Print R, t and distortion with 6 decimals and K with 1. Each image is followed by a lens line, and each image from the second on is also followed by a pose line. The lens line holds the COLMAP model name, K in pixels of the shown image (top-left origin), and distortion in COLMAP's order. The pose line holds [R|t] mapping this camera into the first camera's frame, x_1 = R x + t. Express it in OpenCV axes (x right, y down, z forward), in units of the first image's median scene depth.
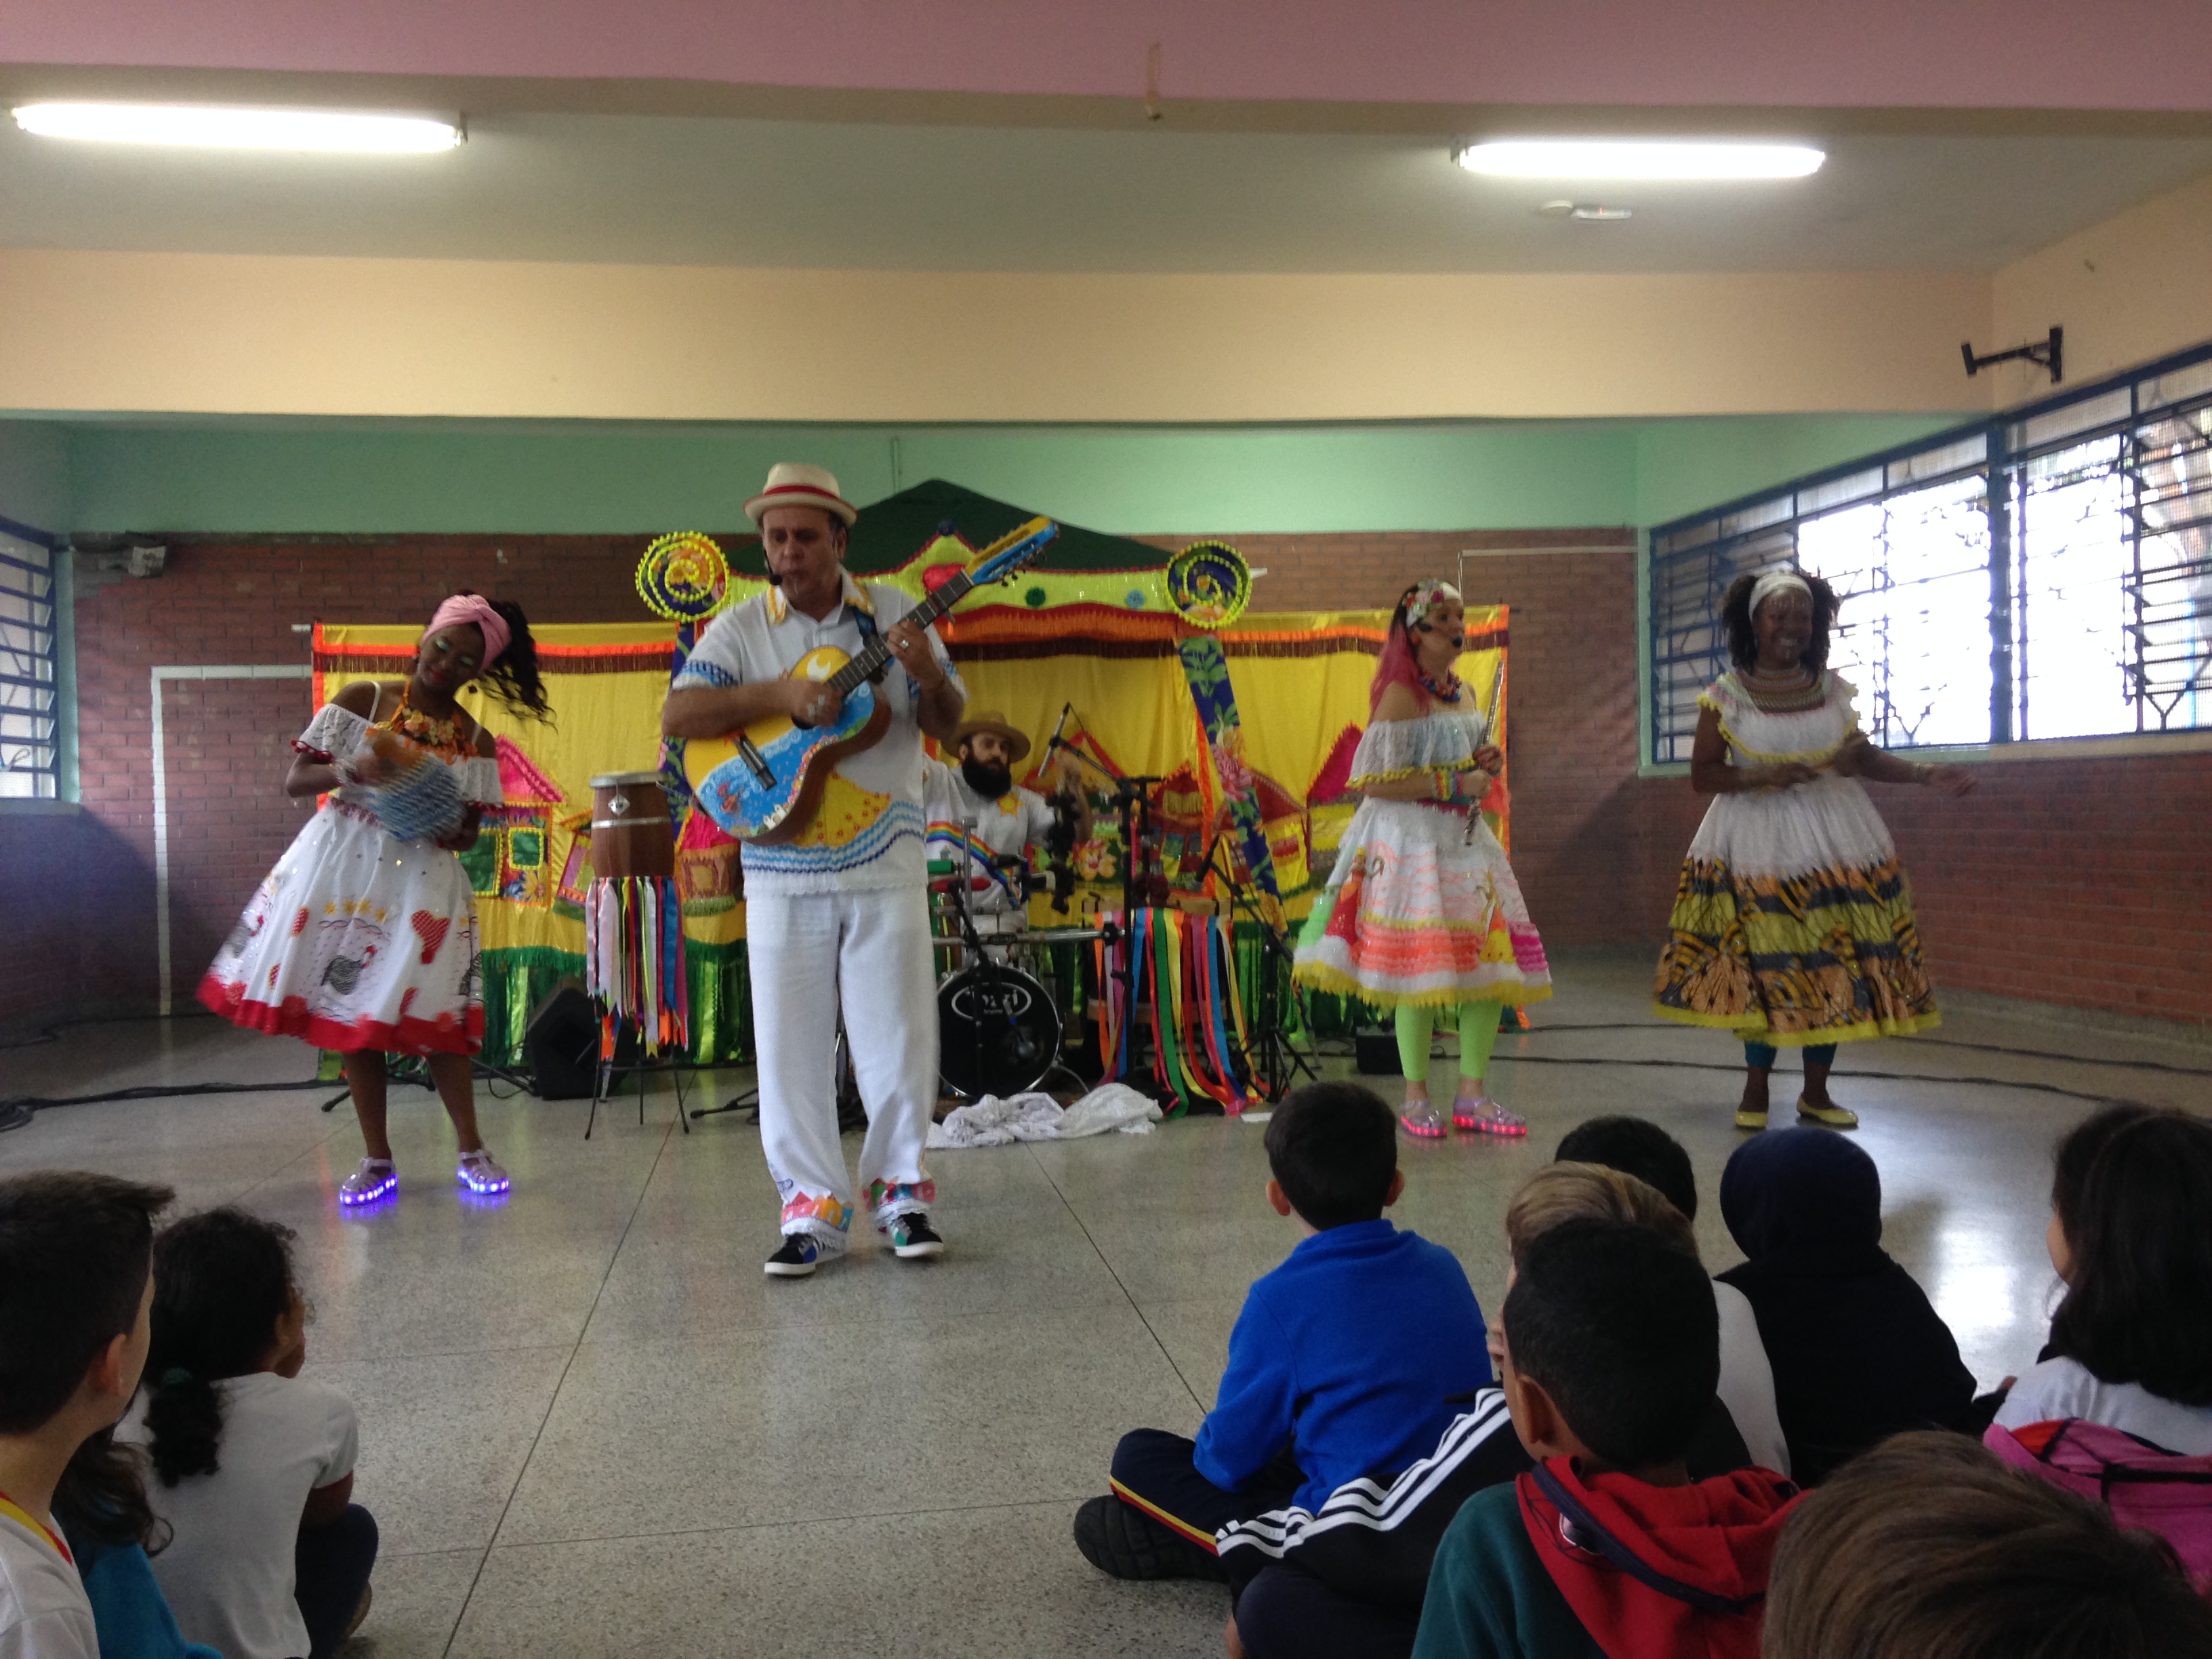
lens RADIAL K [[1981.6, 0, 1116.6], [0, 1981.6, 837.4], [0, 0, 1]] dist [0.046400, -0.054507]
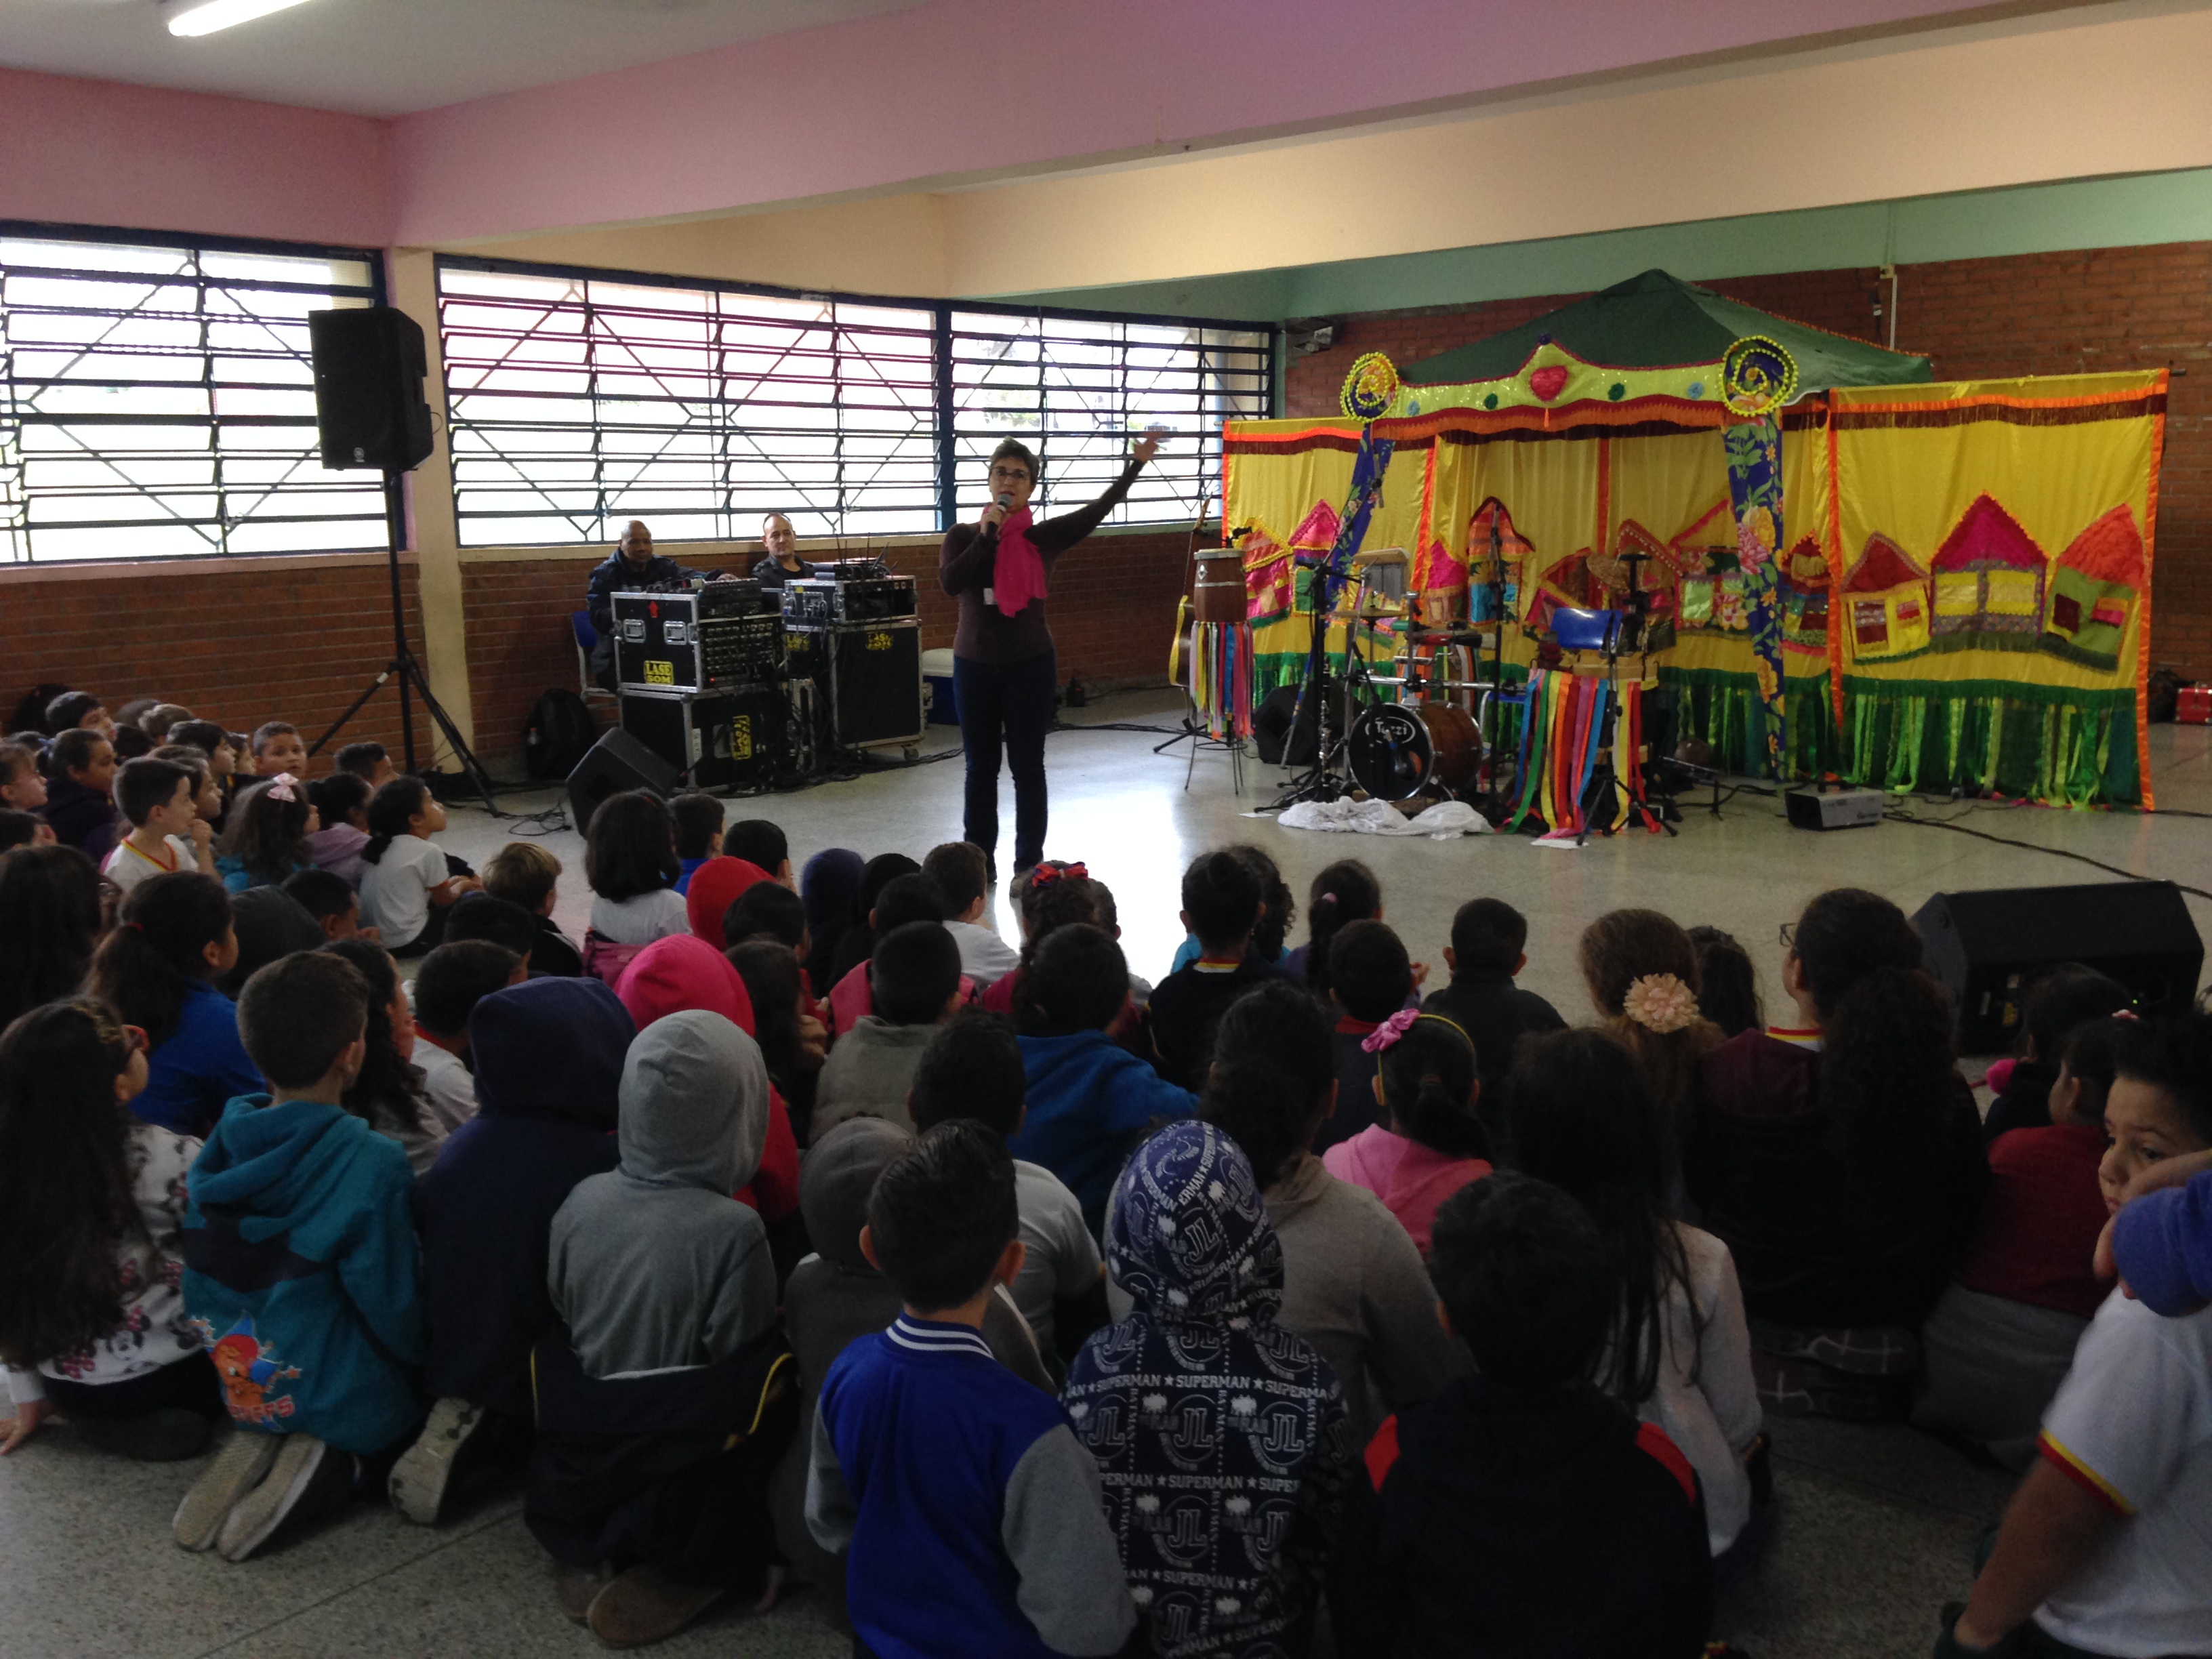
lens RADIAL K [[1981.6, 0, 1102.2], [0, 1981.6, 830.3], [0, 0, 1]] dist [0.046400, -0.054507]
pose [[0.634211, 0.147333, -0.758992, 0.638373], [-0.005024, 0.982440, 0.186509, -0.076499], [0.773144, -0.114473, 0.623815, -0.006563]]
